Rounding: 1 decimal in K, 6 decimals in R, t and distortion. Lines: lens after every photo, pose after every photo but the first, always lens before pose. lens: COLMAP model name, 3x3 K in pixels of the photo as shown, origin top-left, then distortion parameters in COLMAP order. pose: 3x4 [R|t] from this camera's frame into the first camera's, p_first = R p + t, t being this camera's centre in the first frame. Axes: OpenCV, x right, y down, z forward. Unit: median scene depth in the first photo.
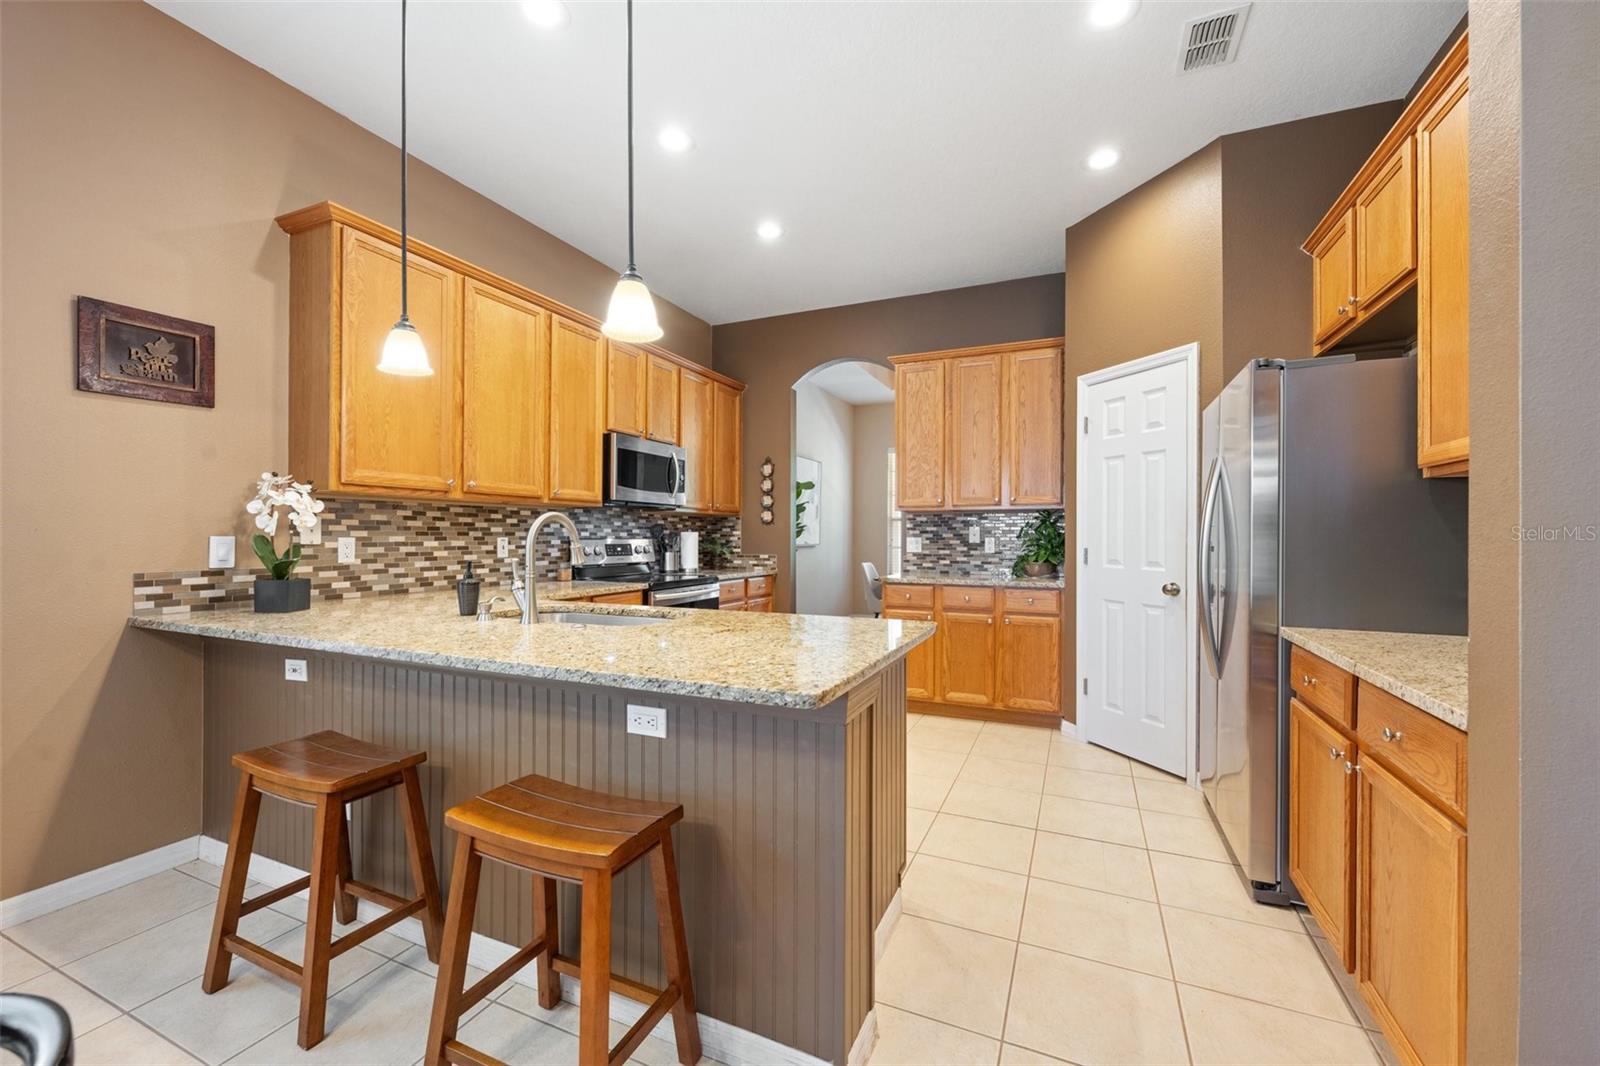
lens RADIAL K [[637.4, 0, 800.0], [0, 637.4, 531.7], [0, 0, 1]] dist [-0.000063, -0.000574]
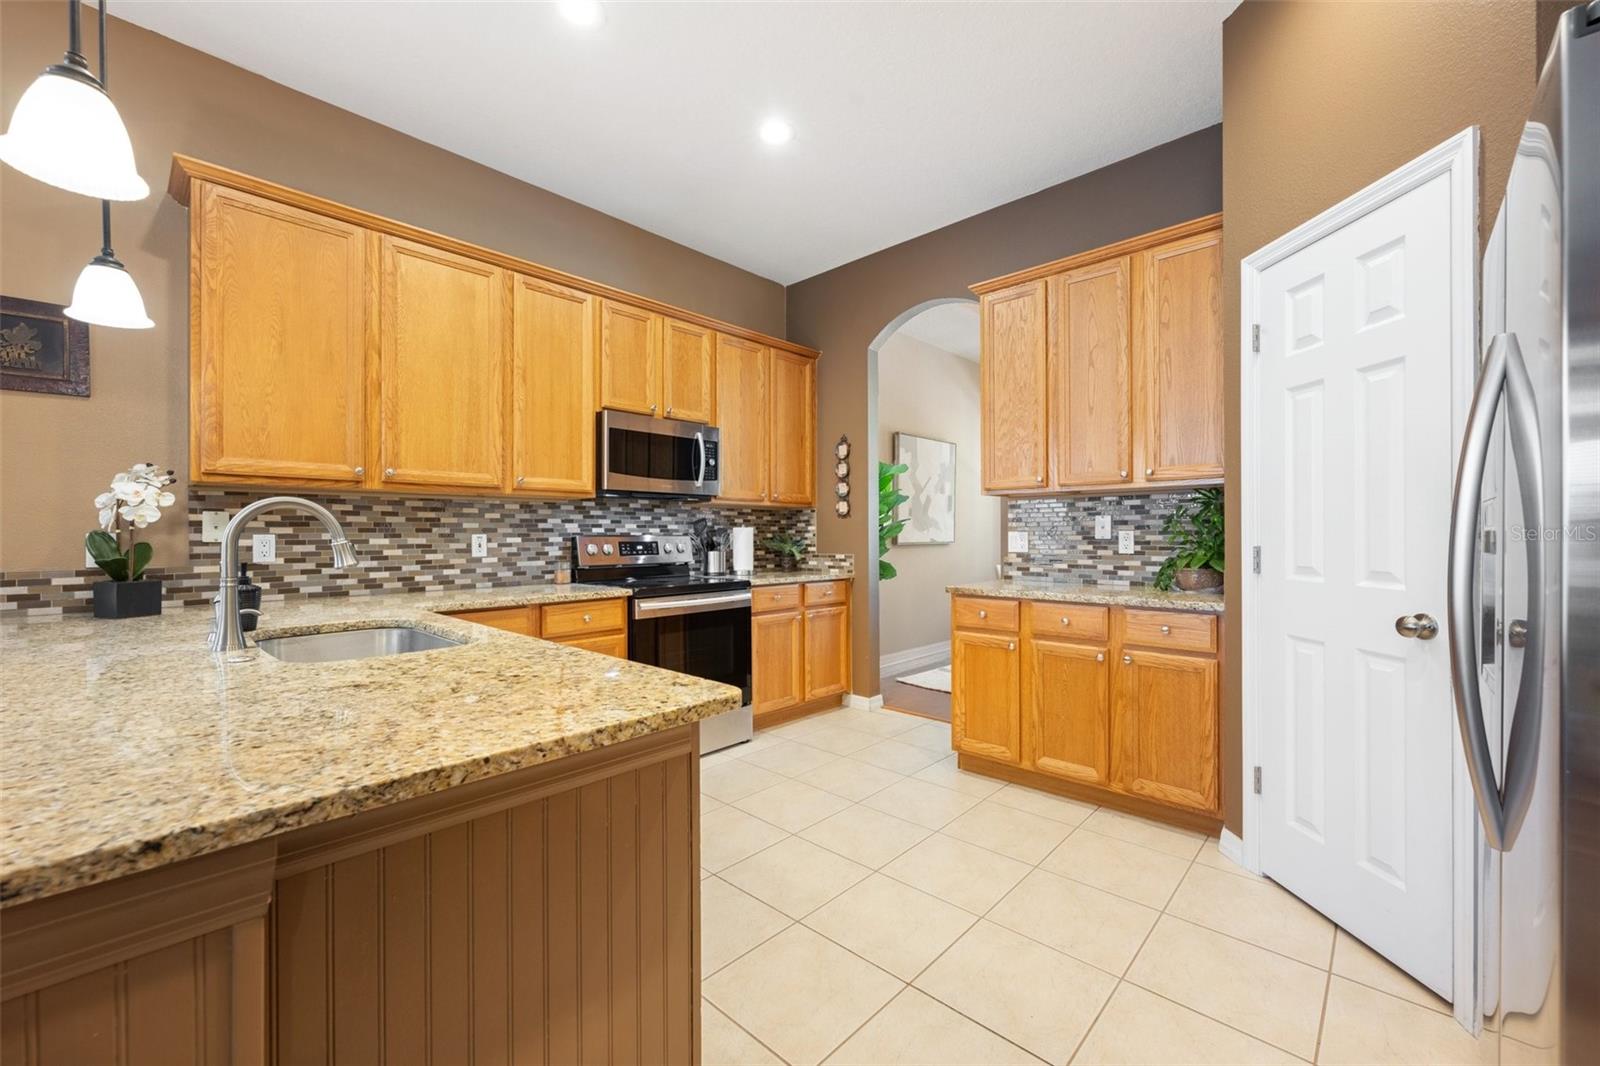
lens RADIAL K [[637.4, 0, 798.1], [0, 637.4, 532.7], [0, 0, 1]] dist [-0.000063, -0.000574]
pose [[0.943314, -0.007031, -0.331829, 0.228312], [0.008325, 0.999962, 0.002477, 0.007561], [0.331799, -0.005099, 0.943336, 0.282380]]
